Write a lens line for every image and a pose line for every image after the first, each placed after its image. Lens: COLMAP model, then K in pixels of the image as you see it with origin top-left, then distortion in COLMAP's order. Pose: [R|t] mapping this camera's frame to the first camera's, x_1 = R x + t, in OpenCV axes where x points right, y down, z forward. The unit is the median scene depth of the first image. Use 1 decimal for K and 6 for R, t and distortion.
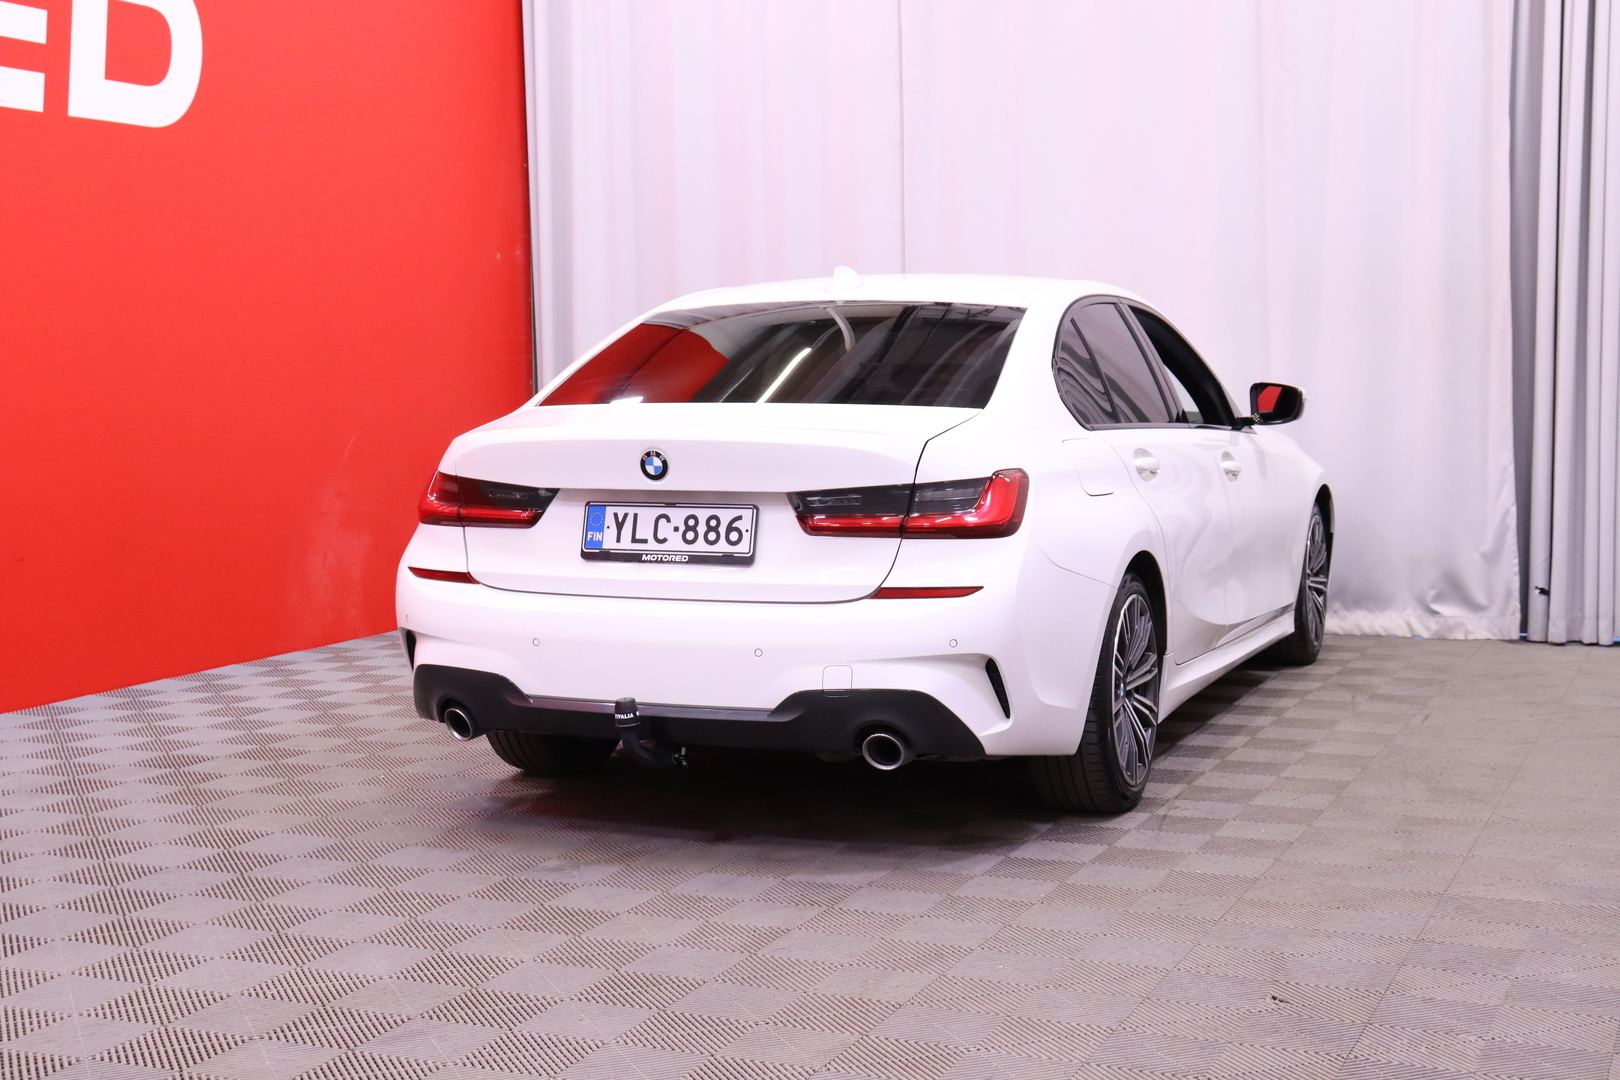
lens RADIAL K [[2180.0, 0, 809.0], [0, 2180.0, 569.8], [0, 0, 1]] dist [0.168267, 0.011807]
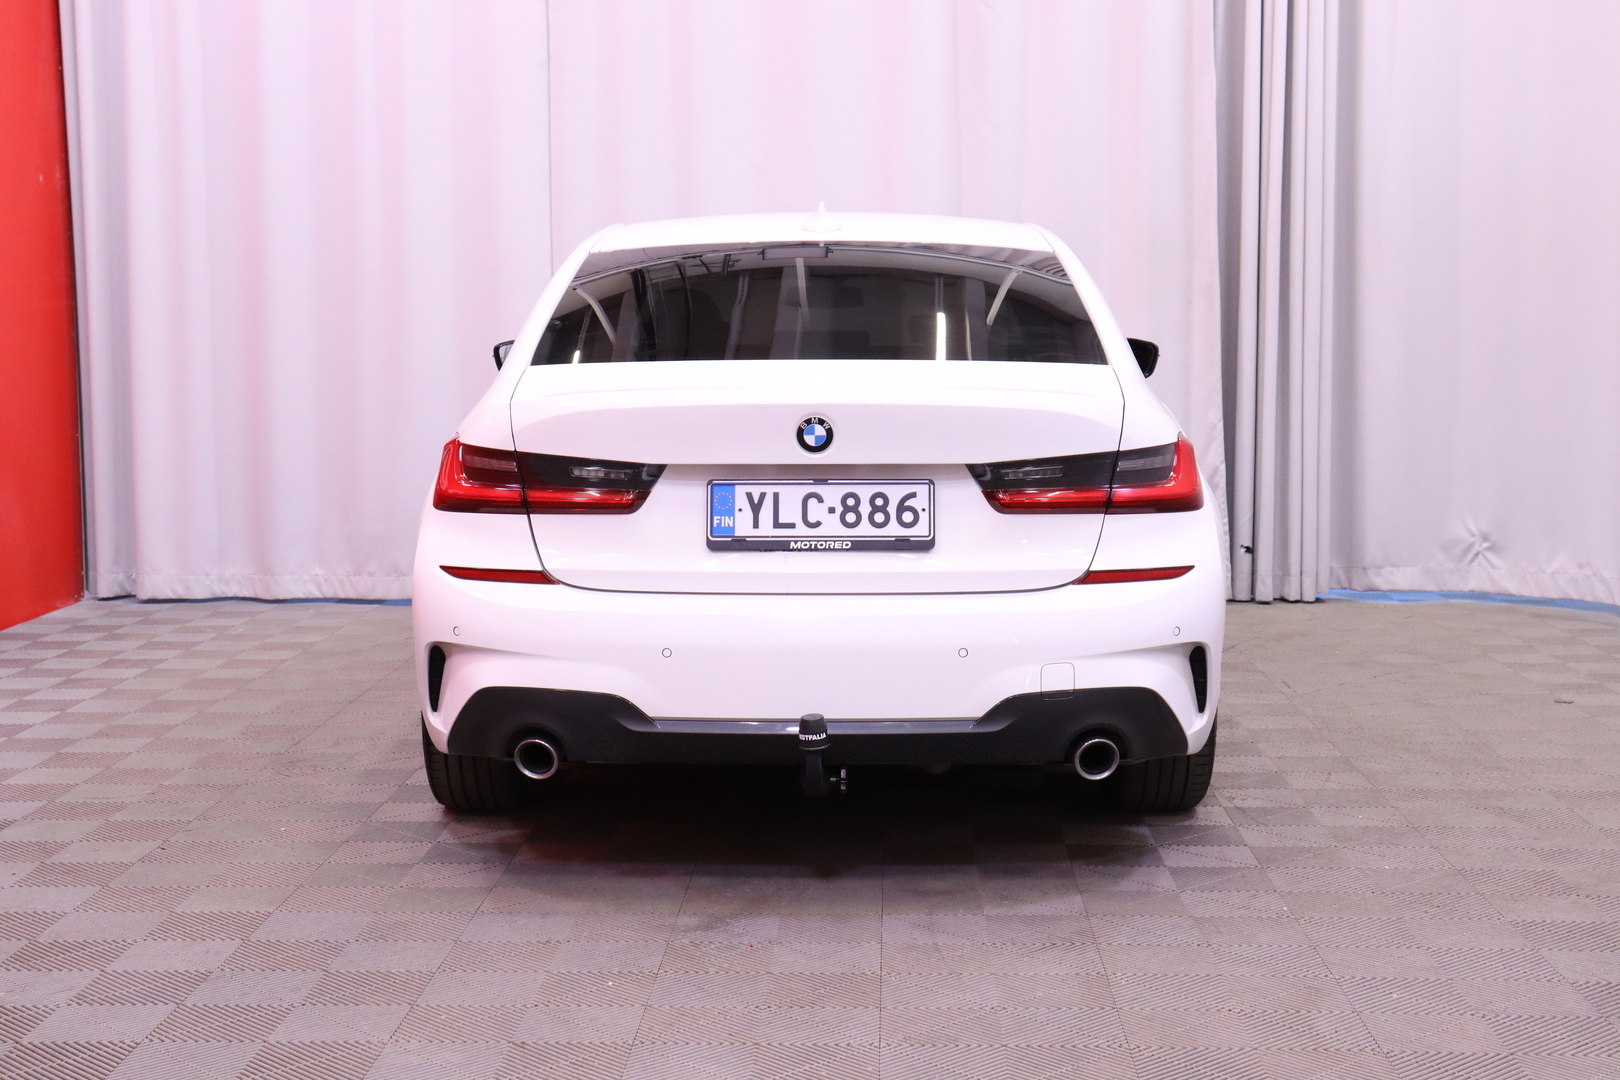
lens RADIAL K [[2361.8, 0, 810.0], [0, 2361.8, 540.0], [0, 0, 1]] dist [-0.016763, 0.762384]
pose [[0.934059, -0.031235, 0.355749, -0.391310], [0.030834, 0.999501, 0.006799, -0.013592], [-0.355784, 0.004618, 0.934557, 0.153820]]
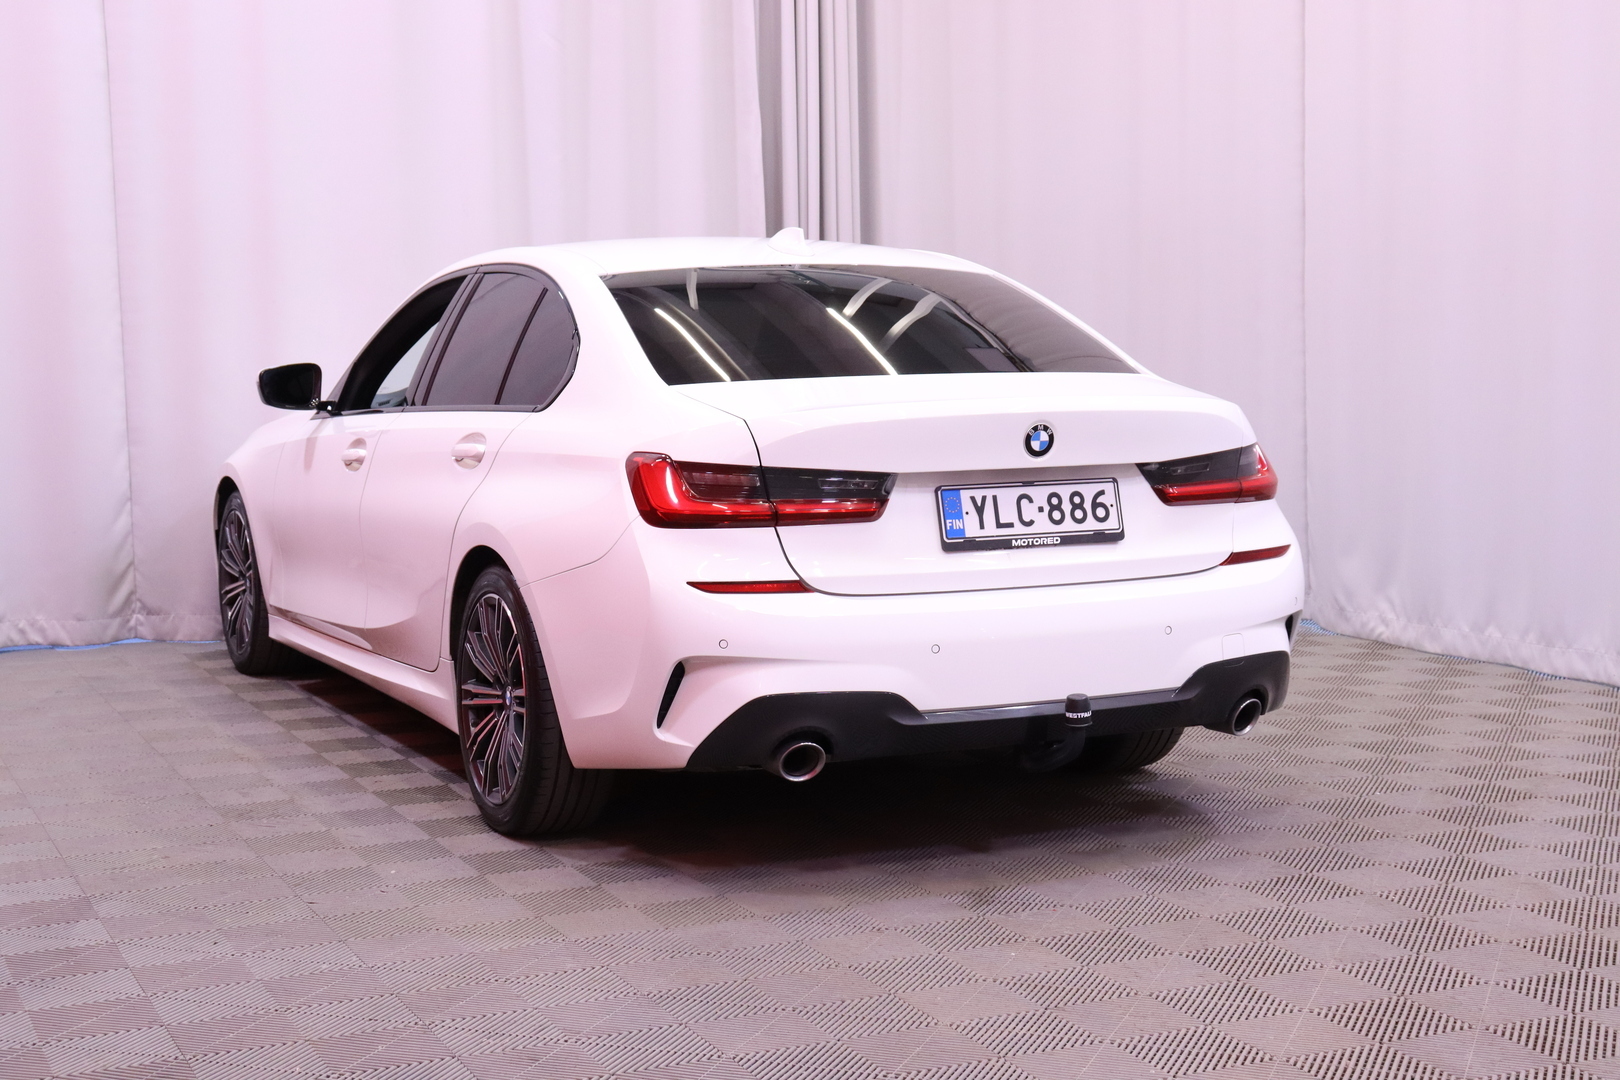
lens RADIAL K [[2487.3, 0, 878.1], [0, 2487.3, 536.7], [0, 0, 1]] dist [-0.083003, -0.051270]
pose [[0.650177, -0.065531, 0.756952, -0.894537], [0.080067, 0.996636, 0.017508, -0.030879], [-0.755553, 0.049224, 0.653236, 0.369384]]
